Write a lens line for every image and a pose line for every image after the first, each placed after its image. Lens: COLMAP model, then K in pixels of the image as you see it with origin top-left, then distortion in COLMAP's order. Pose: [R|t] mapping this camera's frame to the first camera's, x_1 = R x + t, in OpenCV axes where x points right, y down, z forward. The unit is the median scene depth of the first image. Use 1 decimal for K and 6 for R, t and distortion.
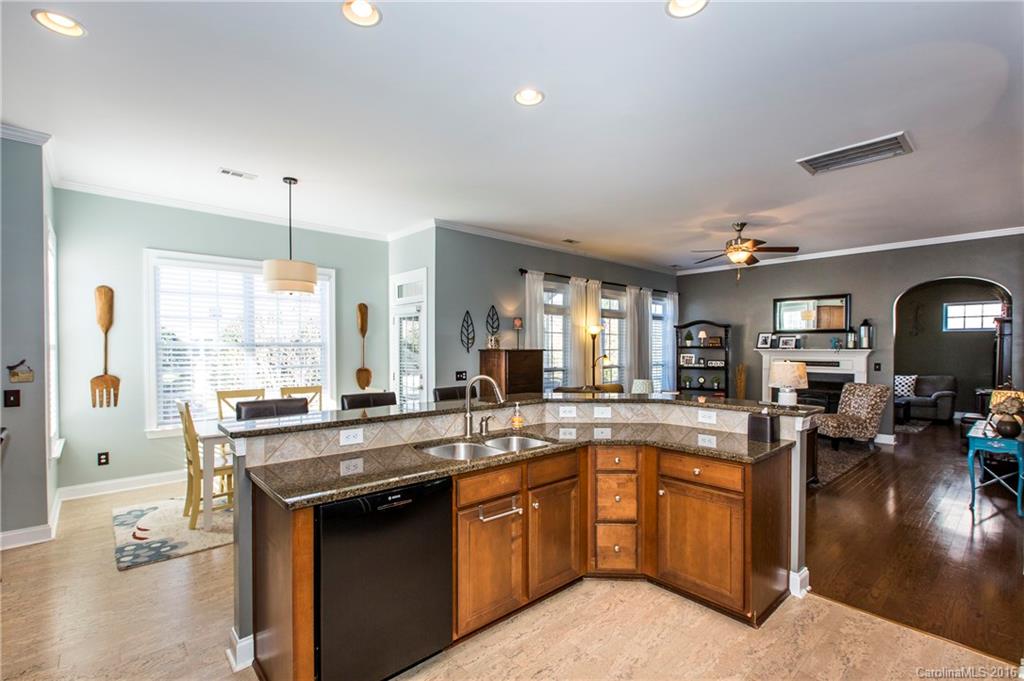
lens RADIAL K [[466.1, 0, 513.5], [0, 466.1, 350.4], [0, 0, 1]] dist [0.004010, 0.000081]
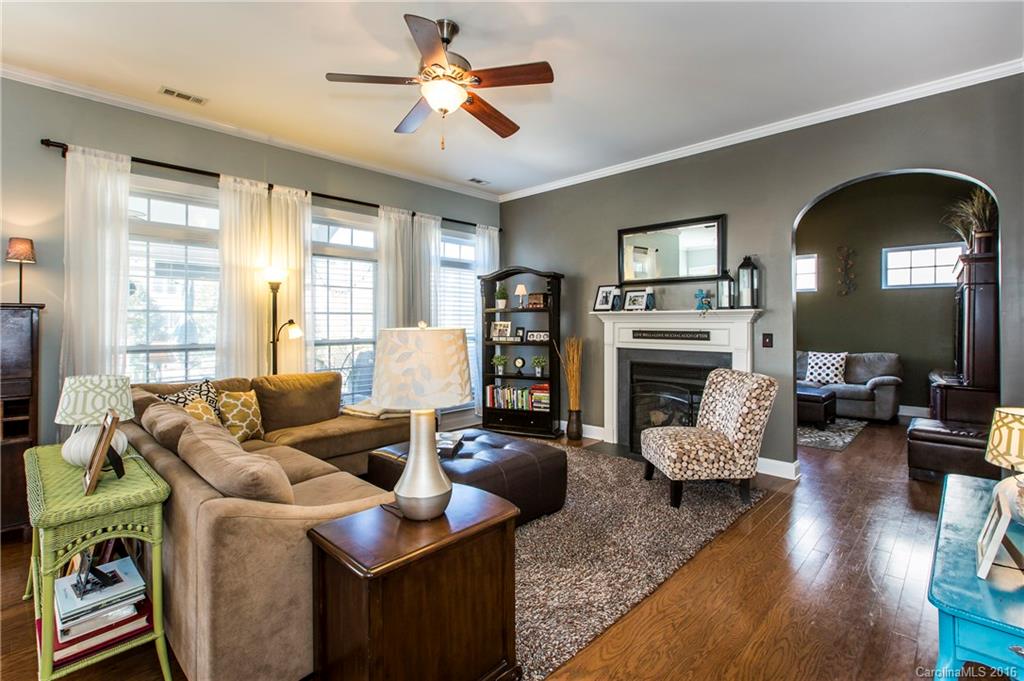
lens RADIAL K [[466.1, 0, 518.5], [0, 466.1, 317.1], [0, 0, 1]] dist [0.004010, 0.000081]
pose [[0.997634, -0.001108, 0.068736, 0.377404], [0.002313, 0.999845, -0.017462, 0.013899], [-0.068706, 0.017580, 0.997482, 0.392940]]
